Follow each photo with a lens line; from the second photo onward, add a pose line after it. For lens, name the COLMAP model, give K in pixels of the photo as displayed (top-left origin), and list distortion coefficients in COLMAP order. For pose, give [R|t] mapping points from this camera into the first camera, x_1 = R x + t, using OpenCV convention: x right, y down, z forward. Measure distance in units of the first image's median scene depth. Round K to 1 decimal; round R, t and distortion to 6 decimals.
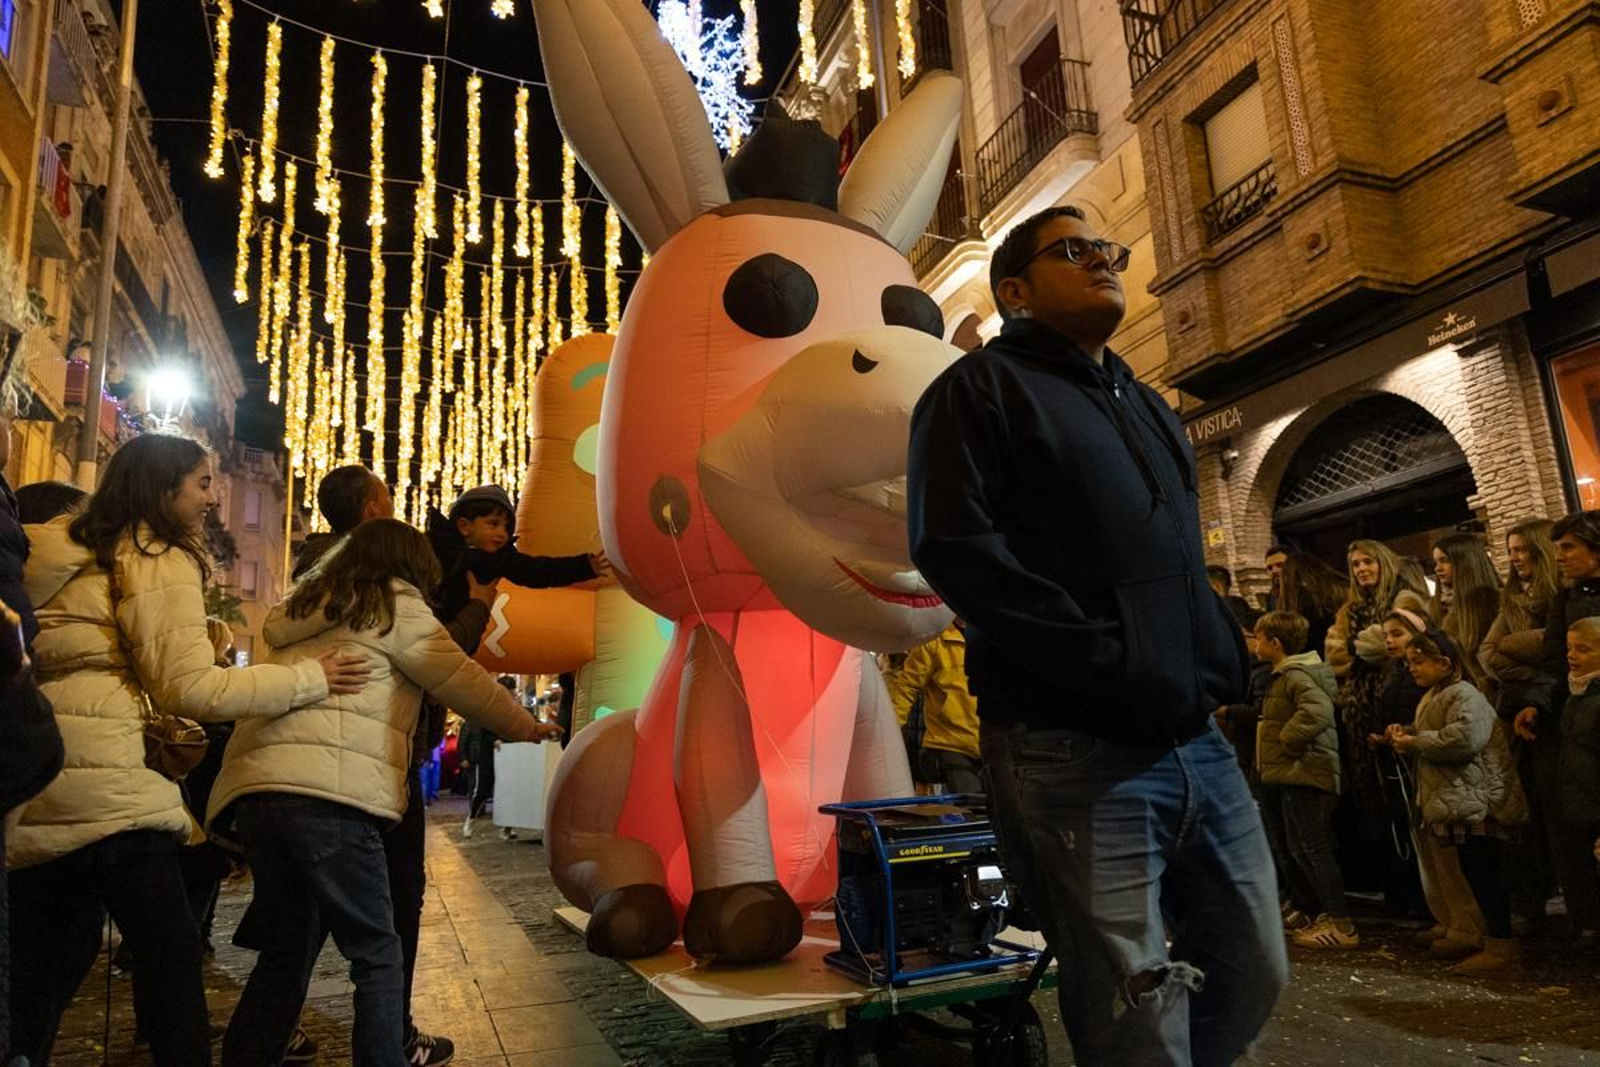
lens RADIAL K [[1099.2, 0, 823.2], [0, 1099.2, 536.2], [0, 0, 1]] dist [0.003996, 0.001414]
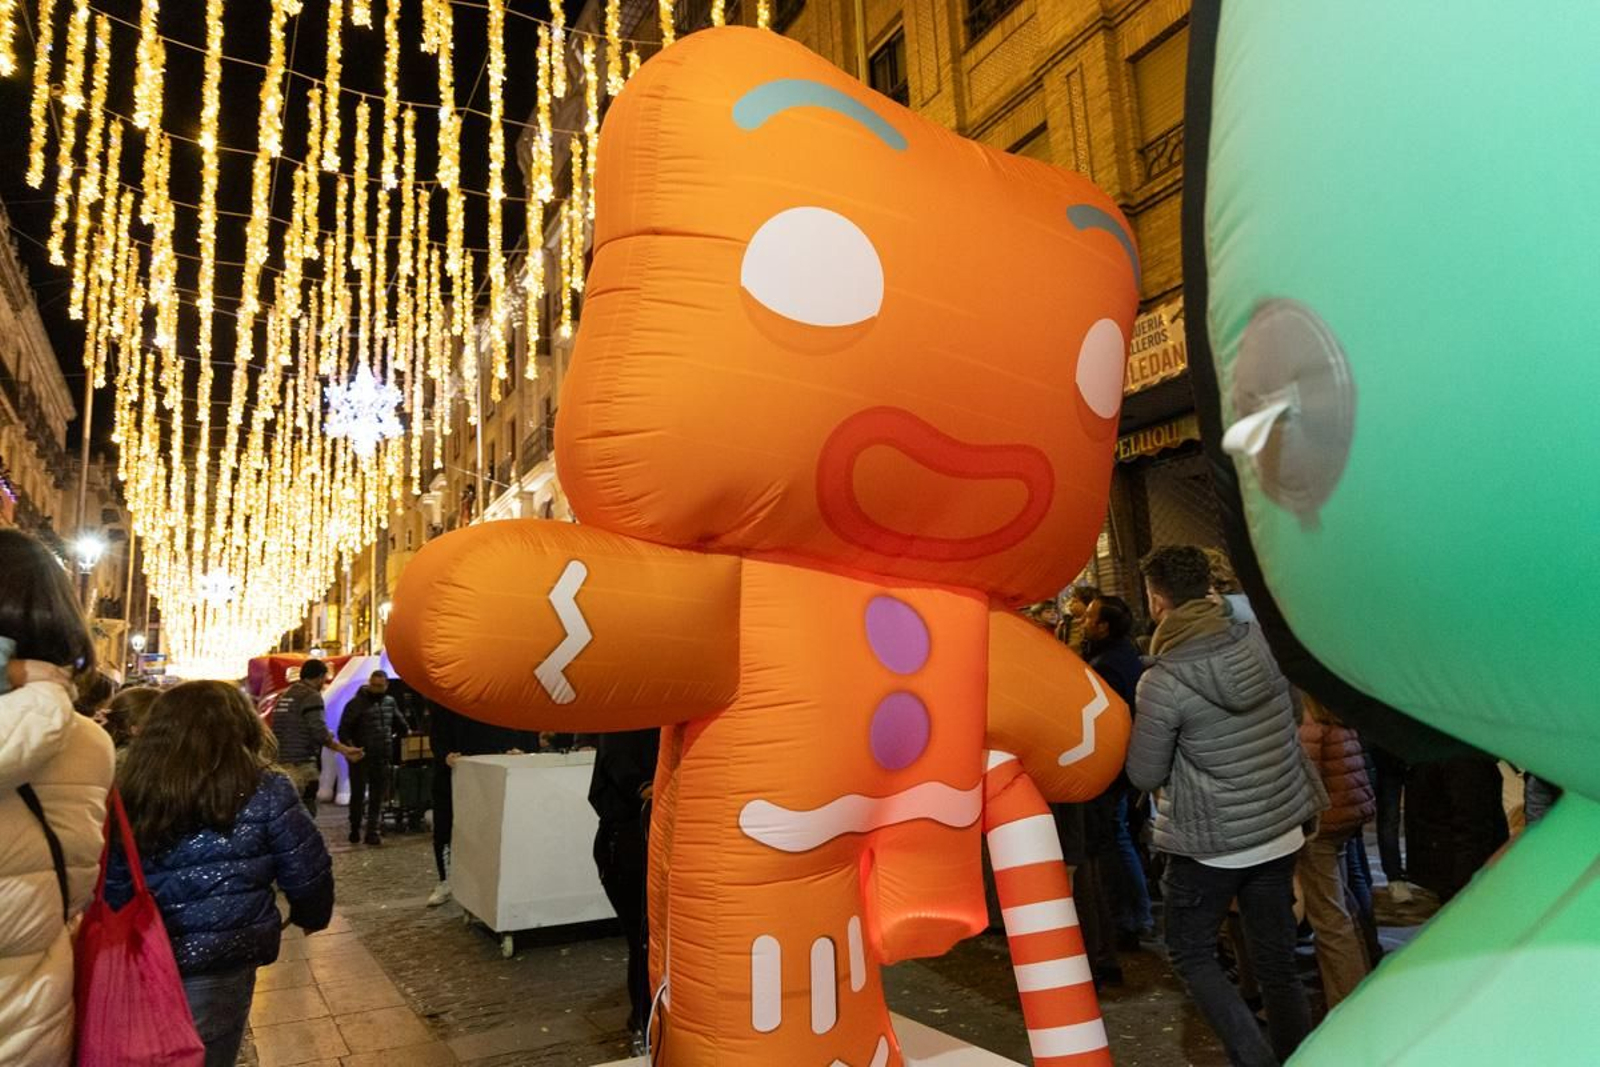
lens RADIAL K [[1073.5, 0, 800.0], [0, 1073.5, 533.5], [0, 0, 1]] dist [0.005111, 0.003279]
pose [[0.990855, 0.028195, 0.131951, 0.272091], [-0.031342, 0.999270, 0.021835, -0.169925], [-0.131239, -0.025771, 0.991016, -0.721177]]
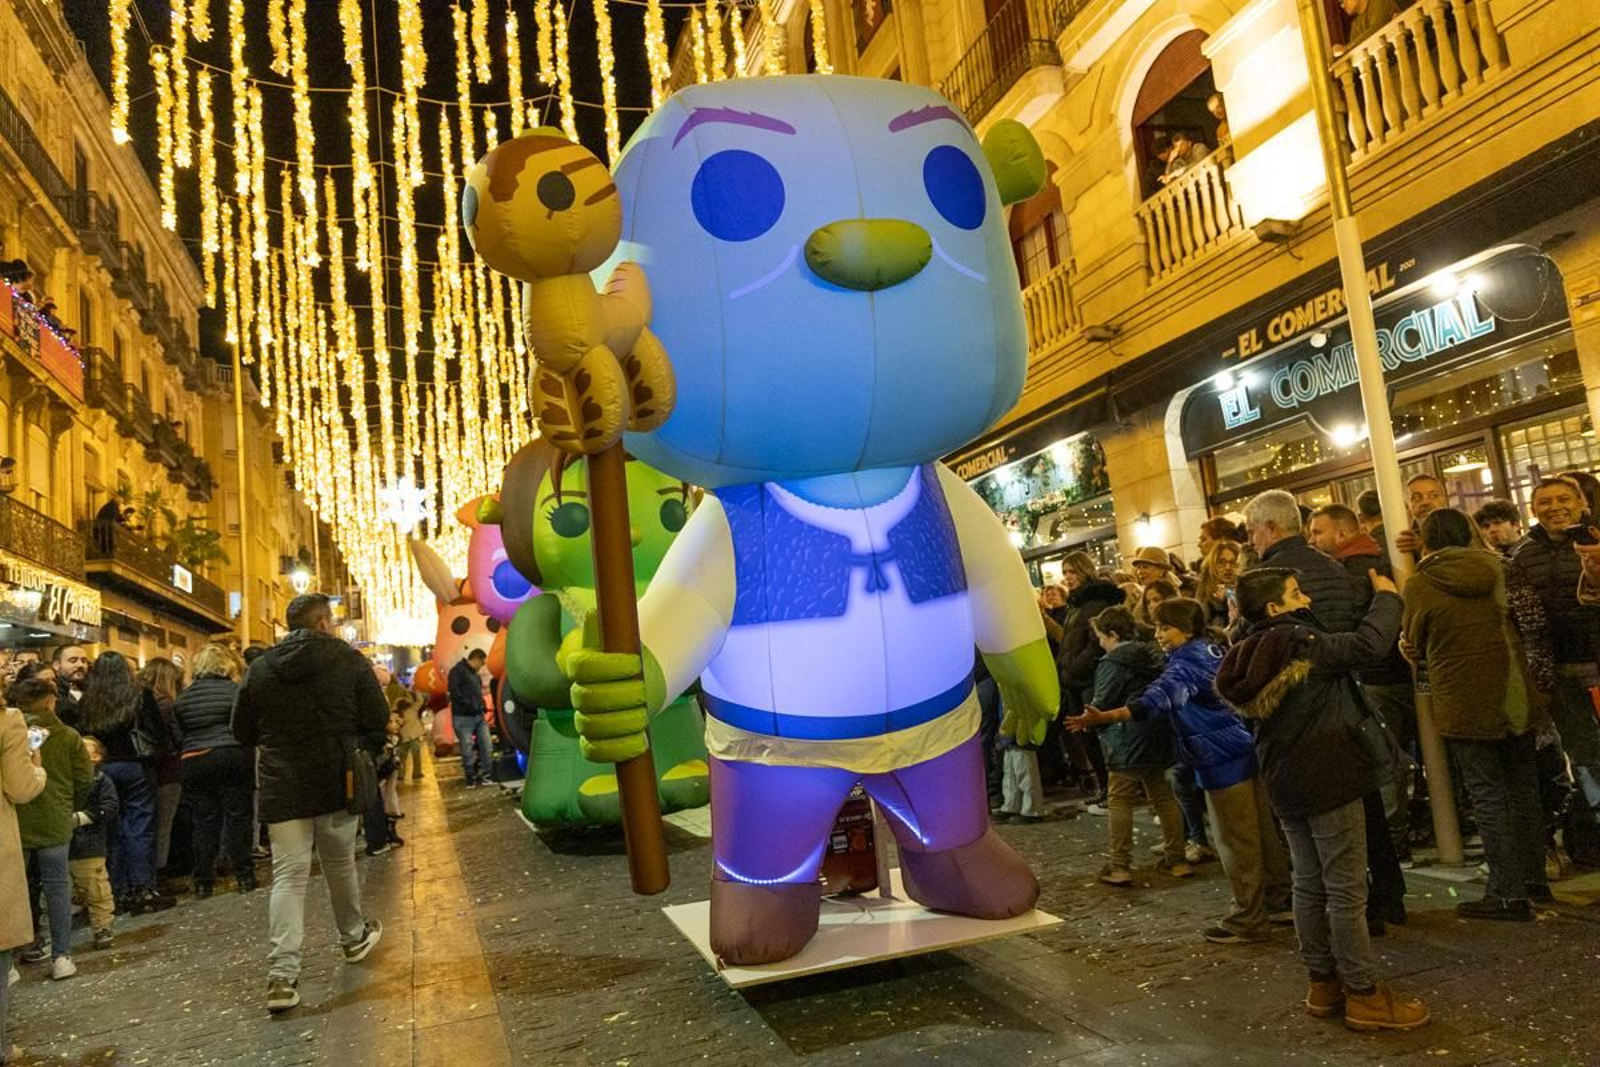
lens RADIAL K [[1099.2, 0, 823.2], [0, 1099.2, 536.2], [0, 0, 1]] dist [0.003996, 0.001414]
pose [[0.998284, -0.057163, -0.012735, -0.108075], [0.058011, 0.995011, 0.081170, 0.042513], [0.008031, -0.081770, 0.996619, 0.348993]]
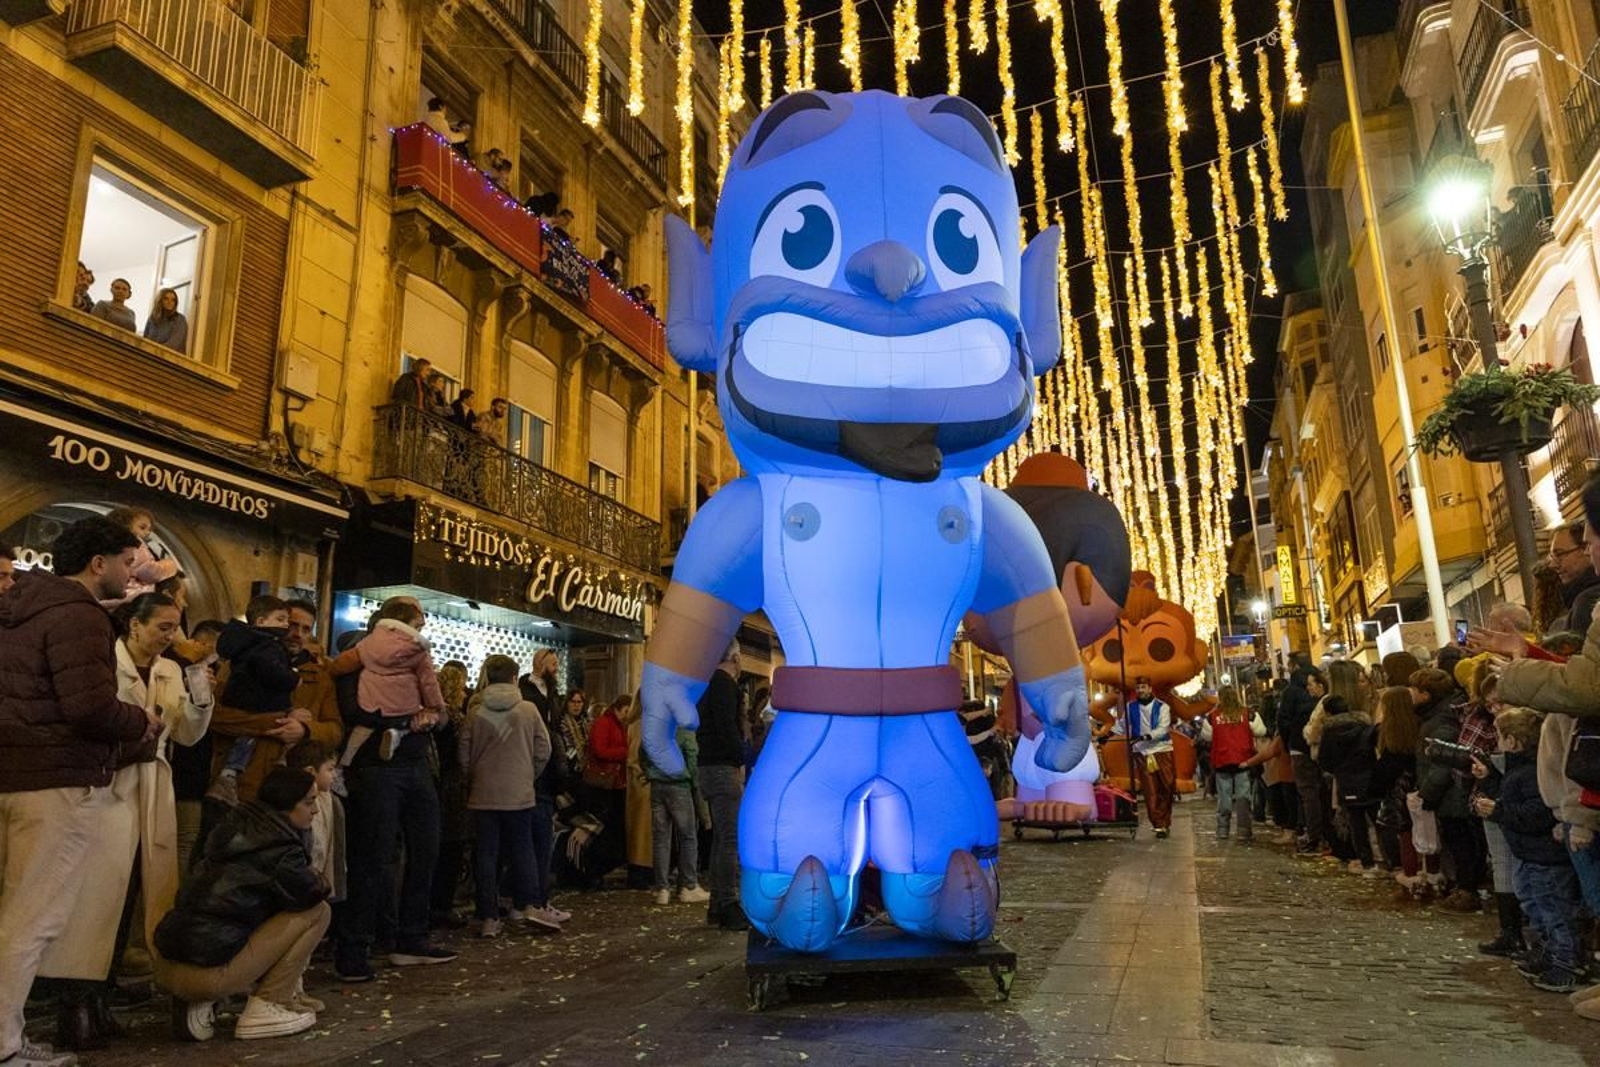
lens RADIAL K [[1073.5, 0, 800.0], [0, 1073.5, 533.5], [0, 0, 1]] dist [0.005111, 0.003279]
pose [[0.756143, -0.112888, -0.644596, -0.204320], [0.115120, 0.992594, -0.038791, 0.190663], [0.644202, -0.044874, 0.763538, 1.004029]]
